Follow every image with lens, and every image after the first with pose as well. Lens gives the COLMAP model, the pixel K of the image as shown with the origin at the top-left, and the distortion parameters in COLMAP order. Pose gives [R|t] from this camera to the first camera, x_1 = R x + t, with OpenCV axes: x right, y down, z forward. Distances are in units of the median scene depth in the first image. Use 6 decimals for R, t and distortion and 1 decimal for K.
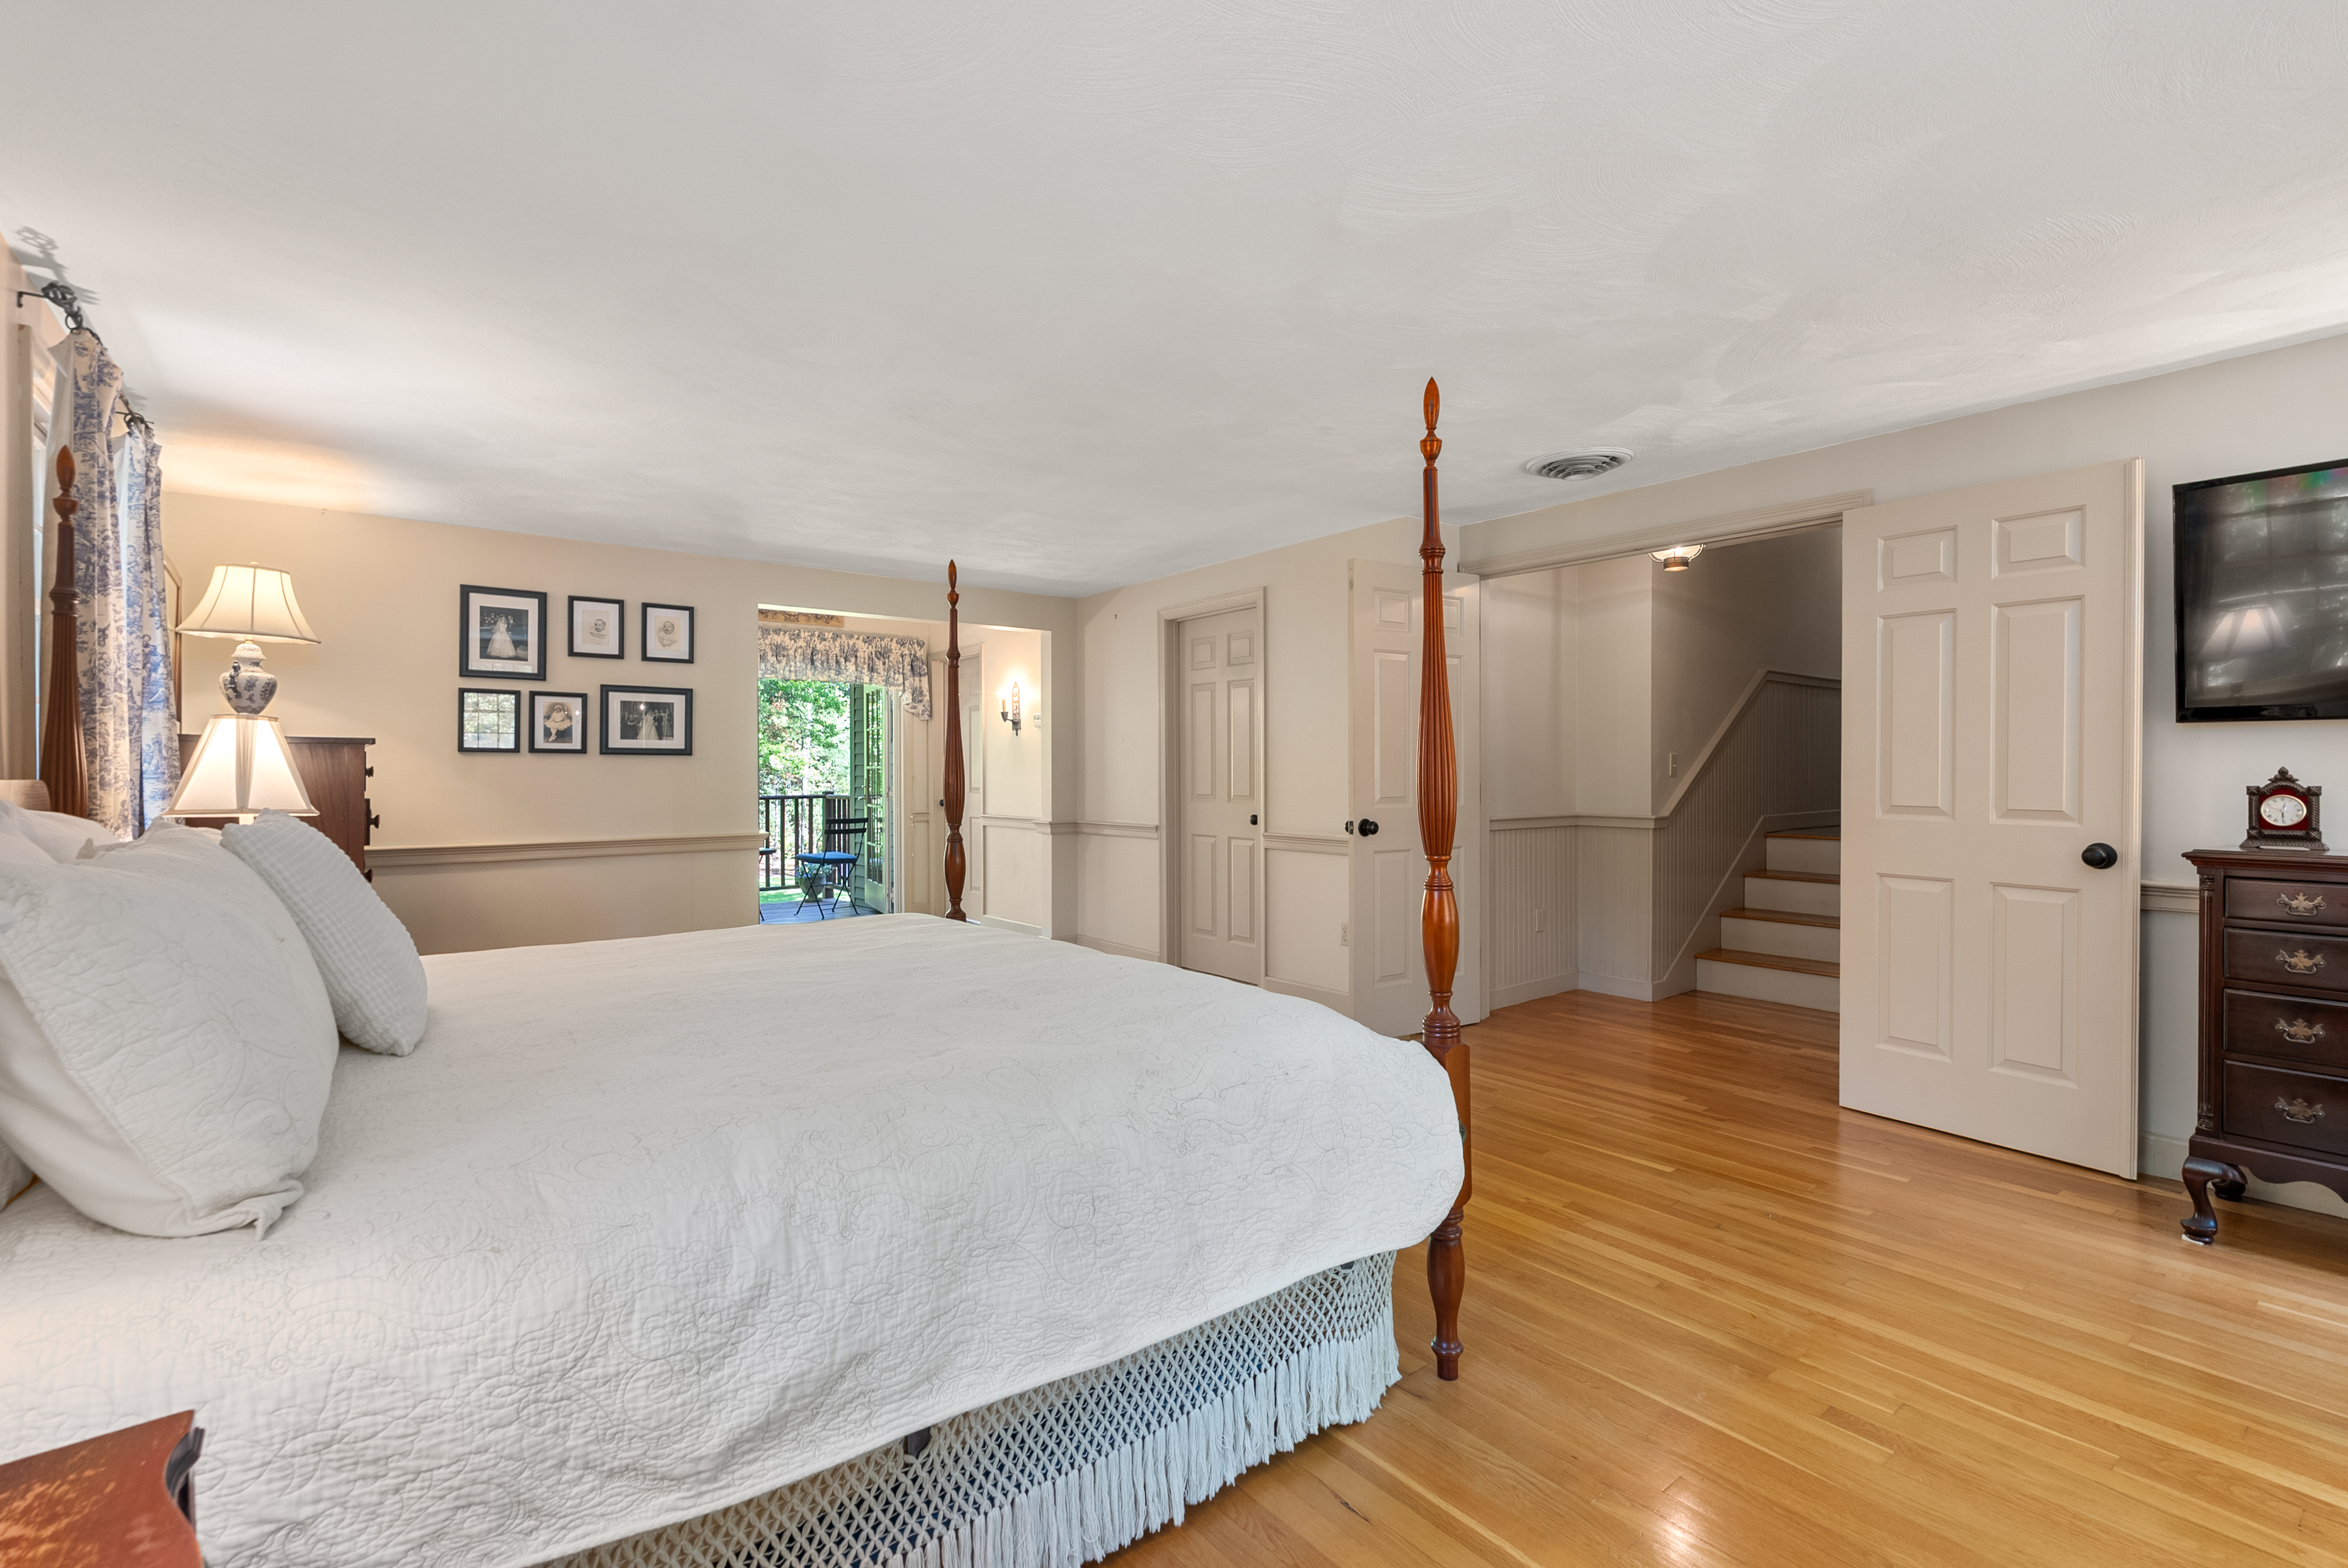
lens RADIAL K [[1054.9, 0, 1171.7], [0, 1054.9, 770.0], [0, 0, 1]] dist [-0.000149, 0.001170]
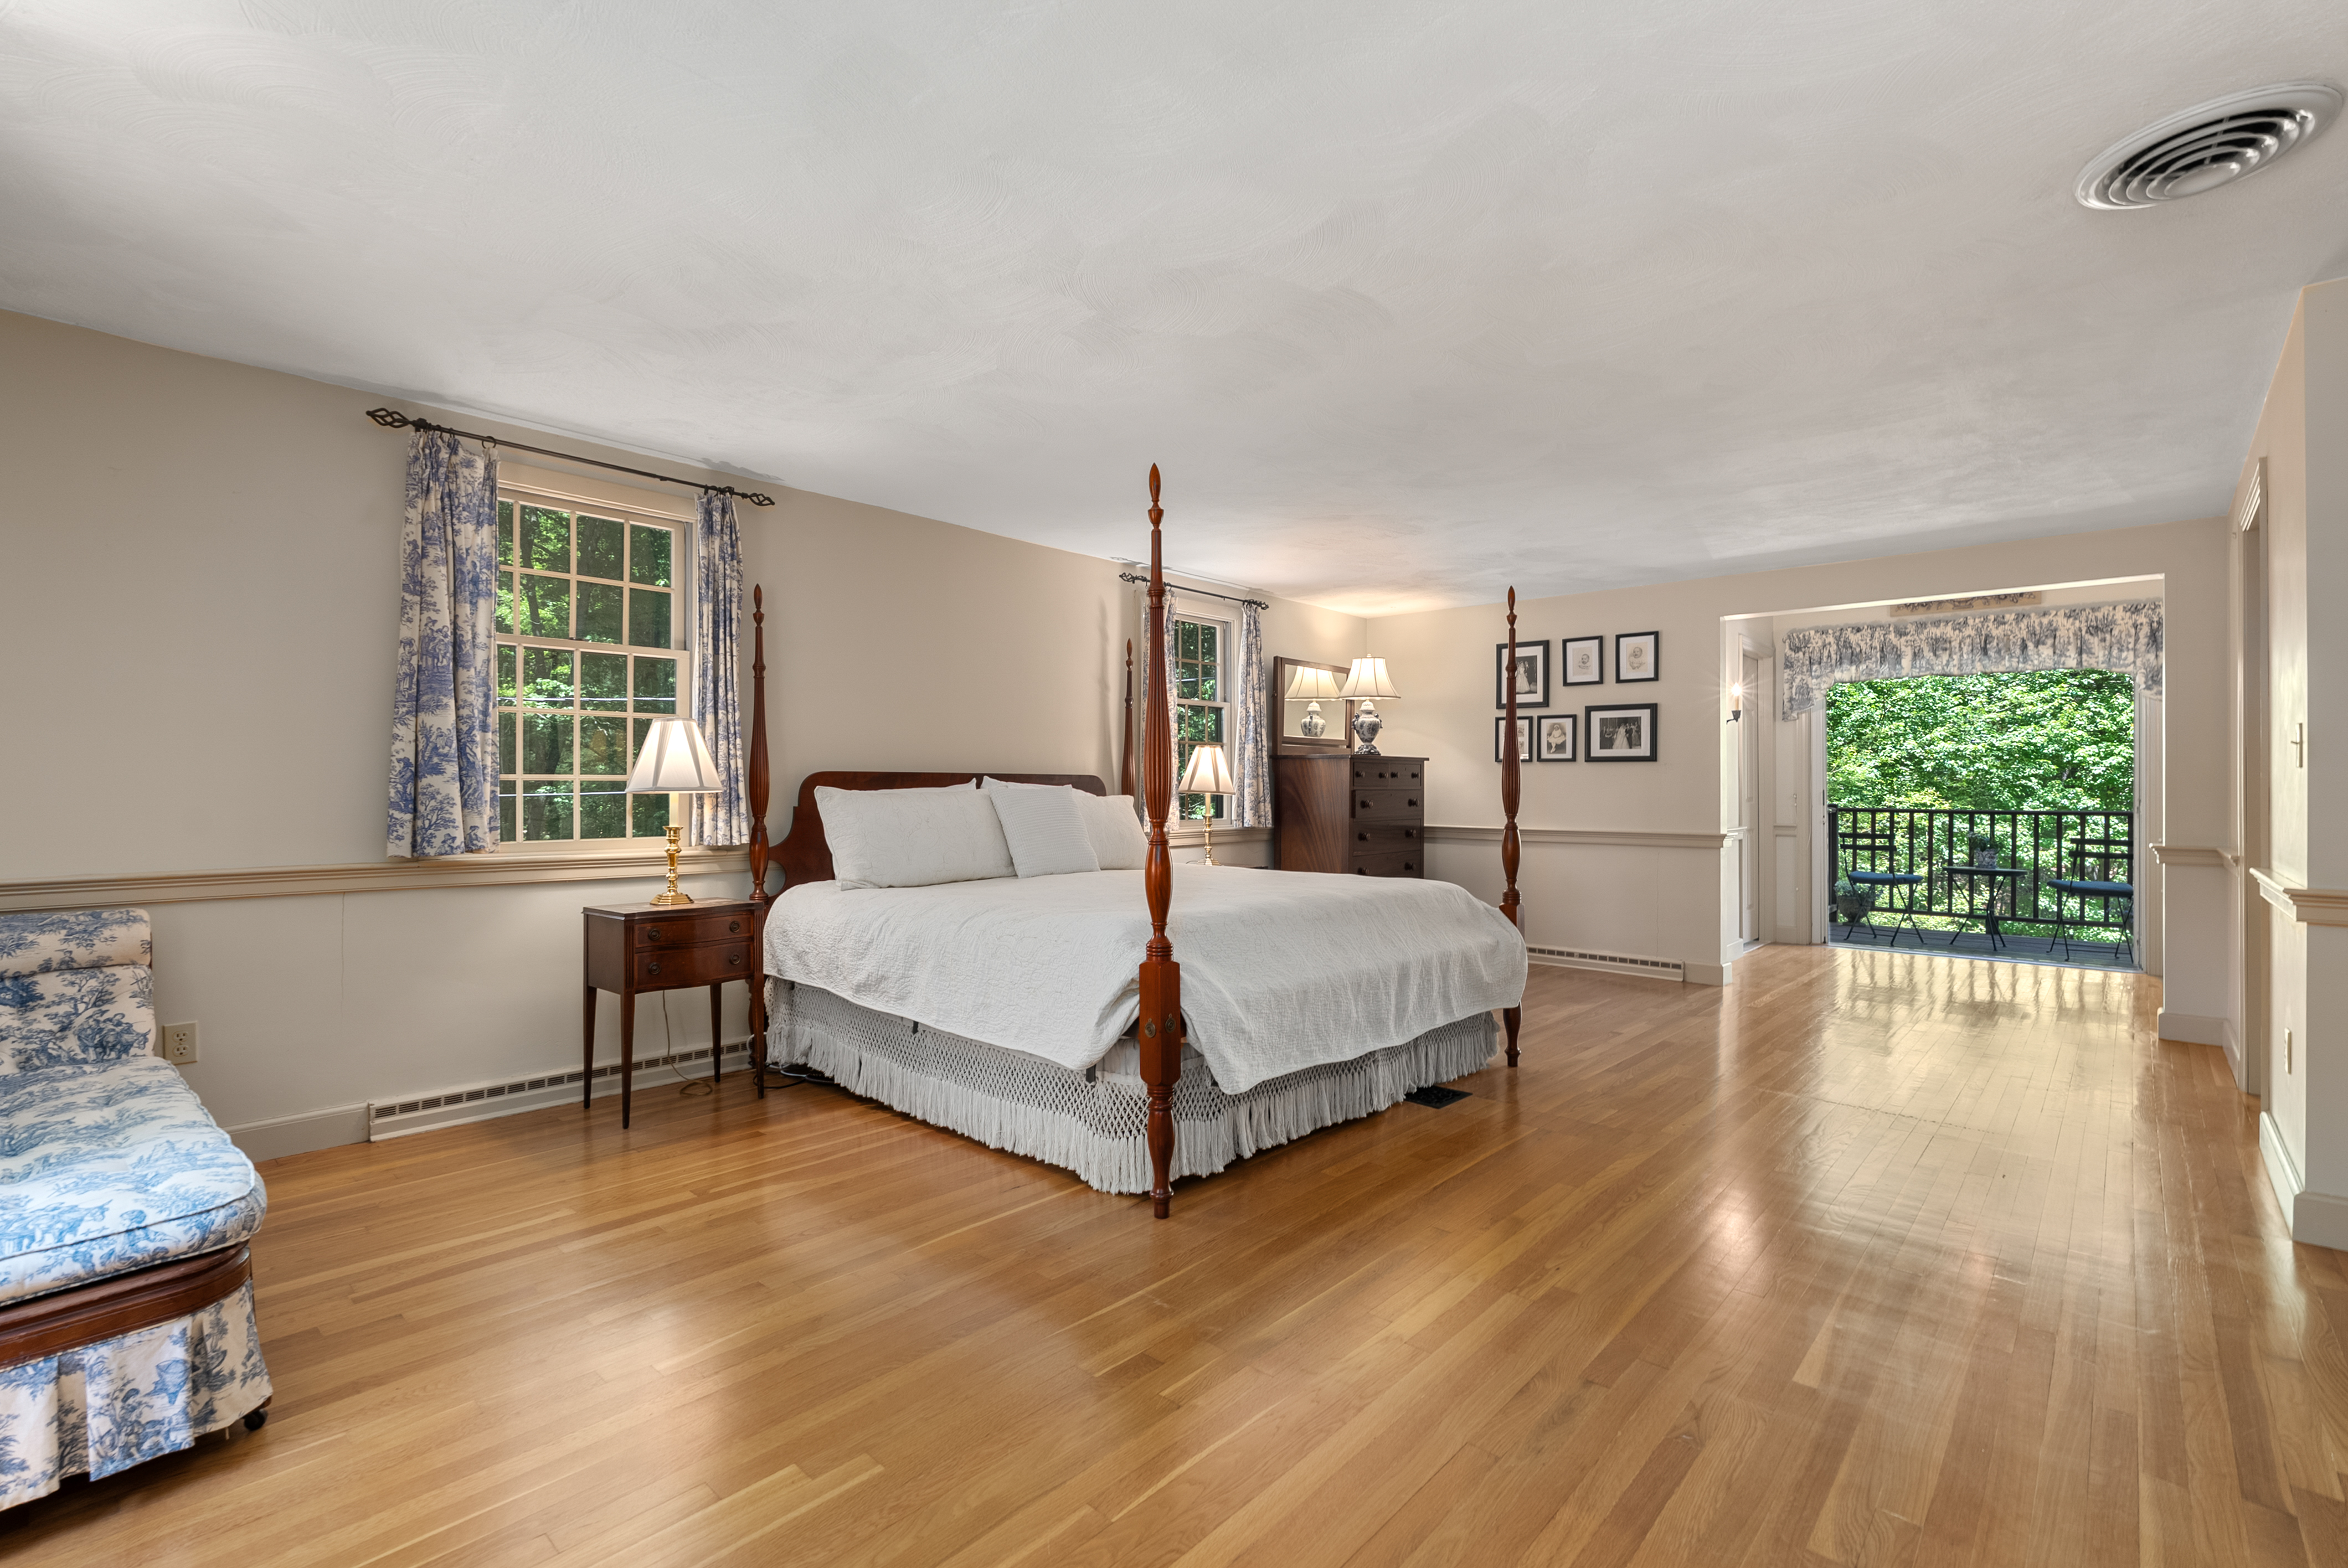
lens RADIAL K [[1054.9, 0, 1180.7], [0, 1054.9, 788.2], [0, 0, 1]] dist [-0.000149, 0.001170]
pose [[0.173229, 0.002879, -0.984877, 0.583307], [-0.003995, 0.999990, 0.002220, 0.014715], [0.984873, 0.003550, 0.173239, 0.298973]]
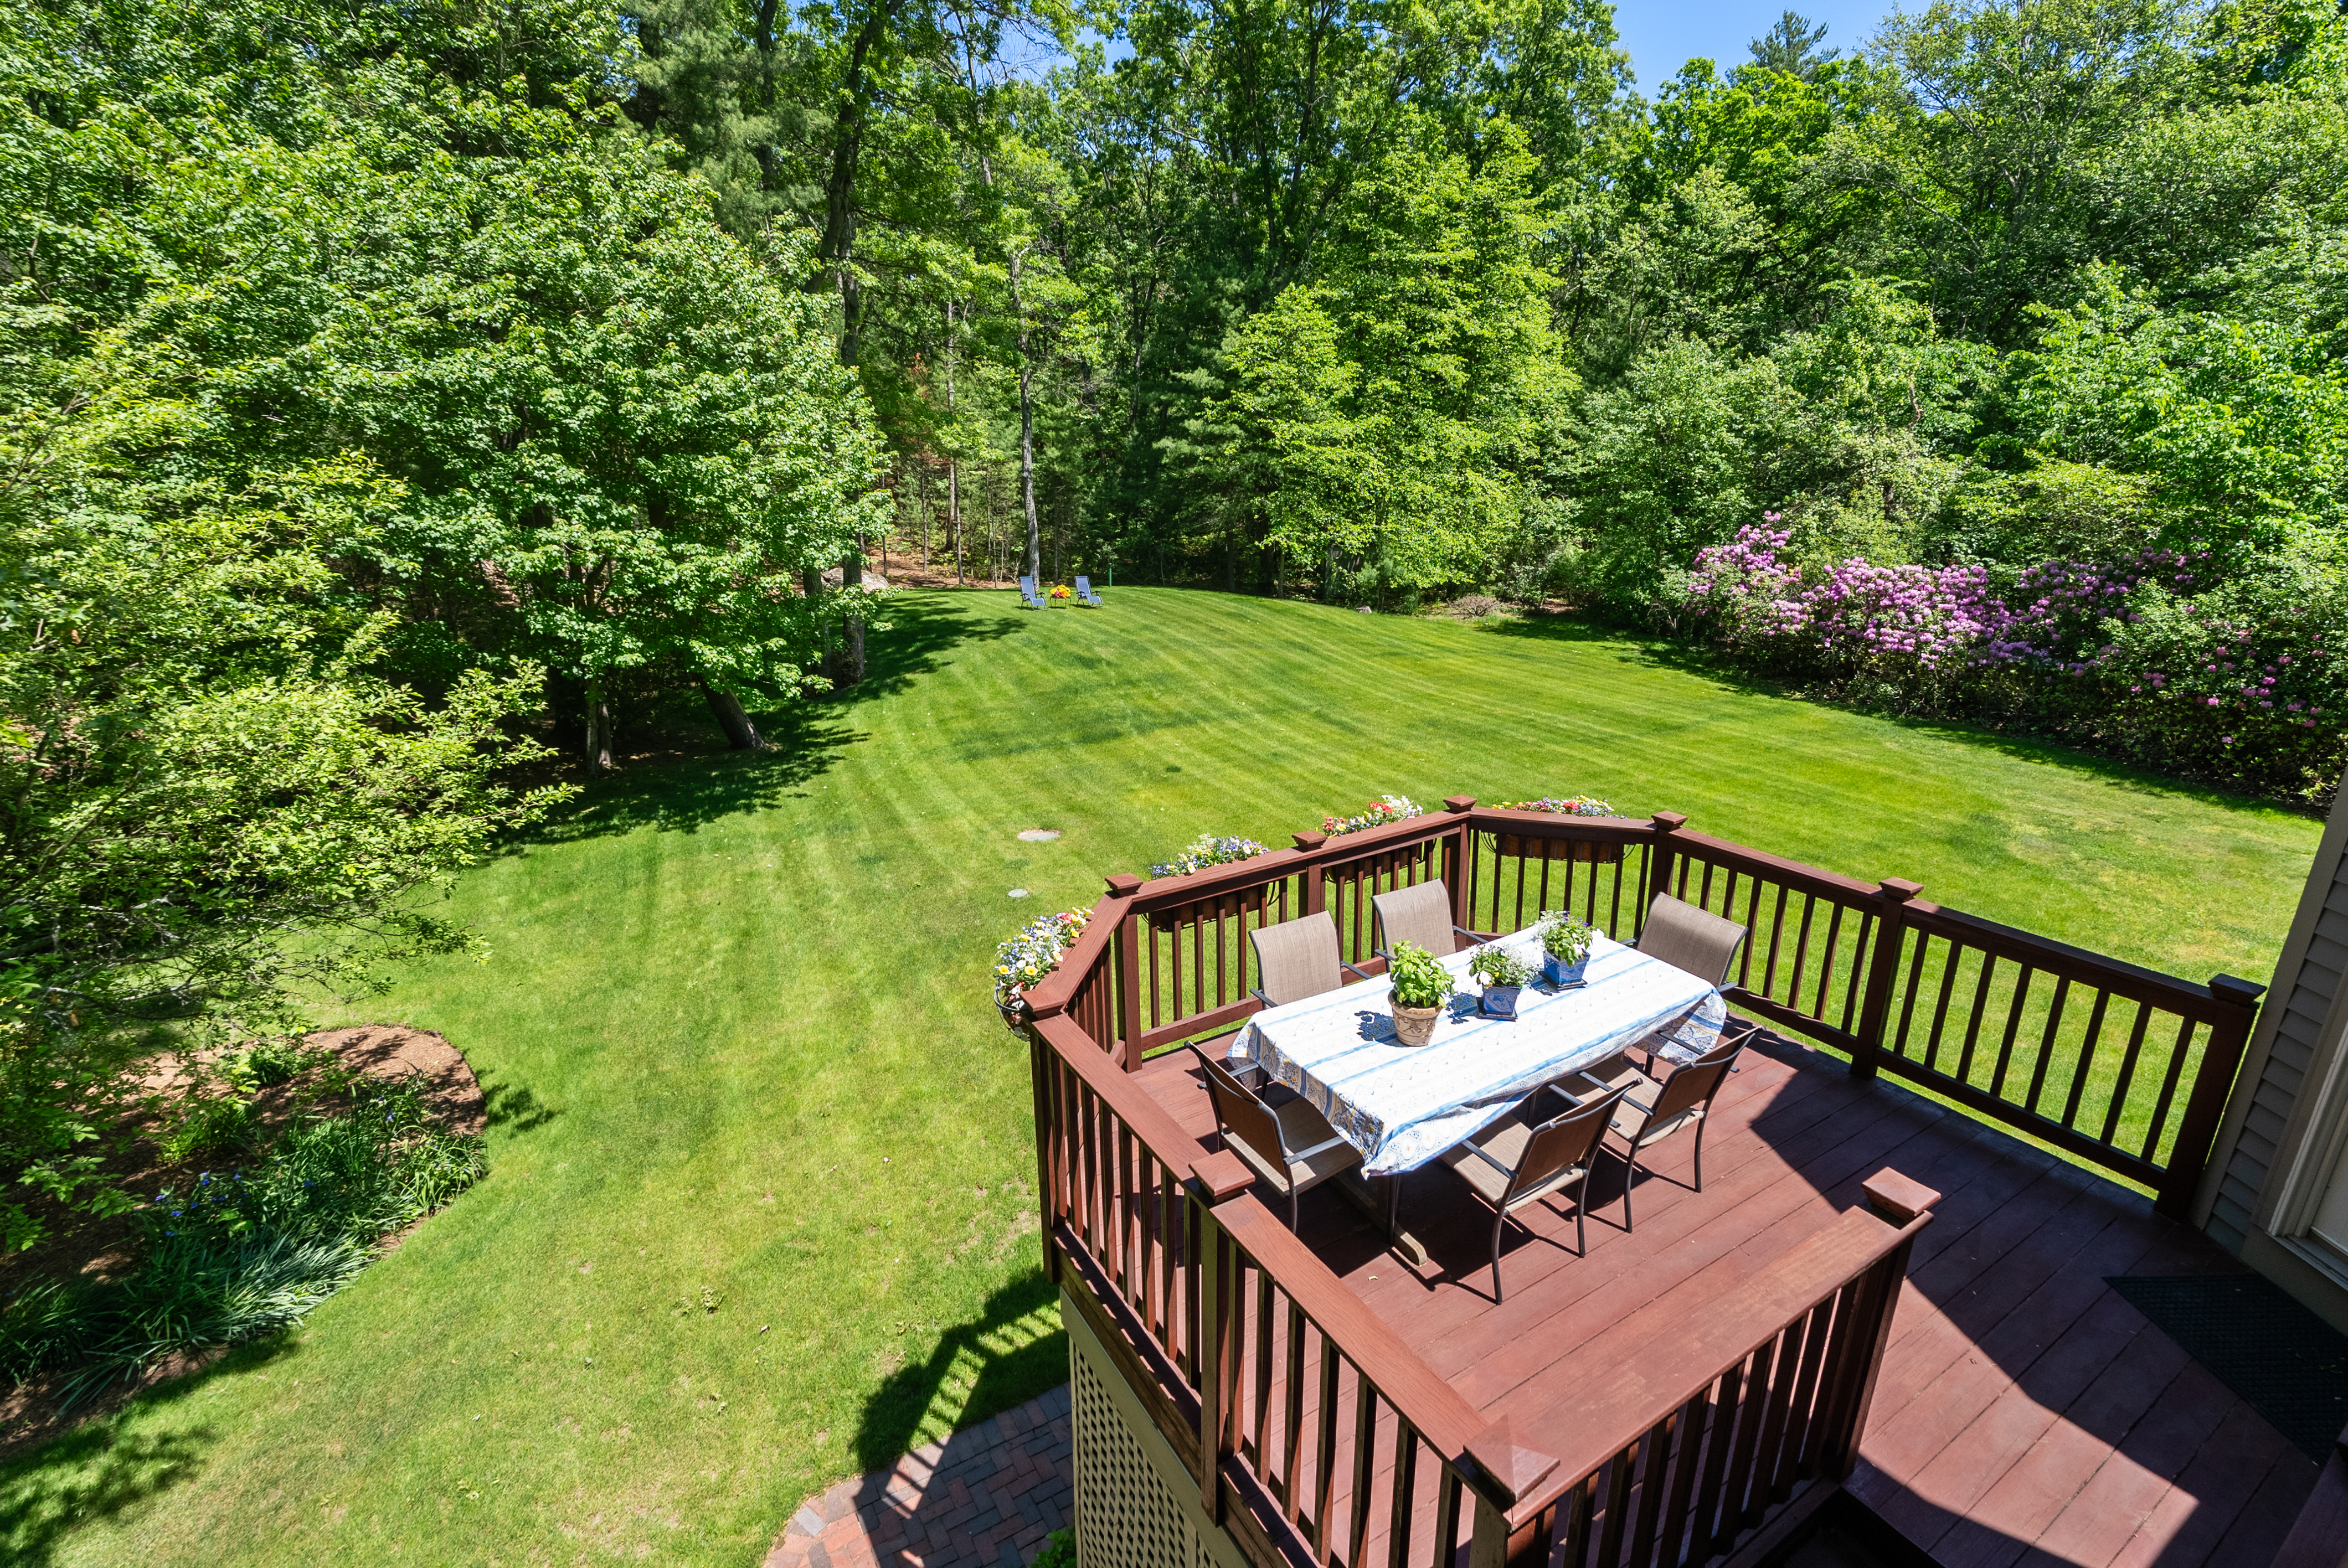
lens RADIAL K [[1054.9, 0, 1177.0], [0, 1054.9, 791.8], [0, 0, 1]] dist [-0.000149, 0.001170]
pose [[0.993683, 0.032863, -0.107300, -0.889340], [0.001023, 0.953468, 0.301492, 0.025152], [0.112215, -0.299698, 0.947412, 1.722497]]
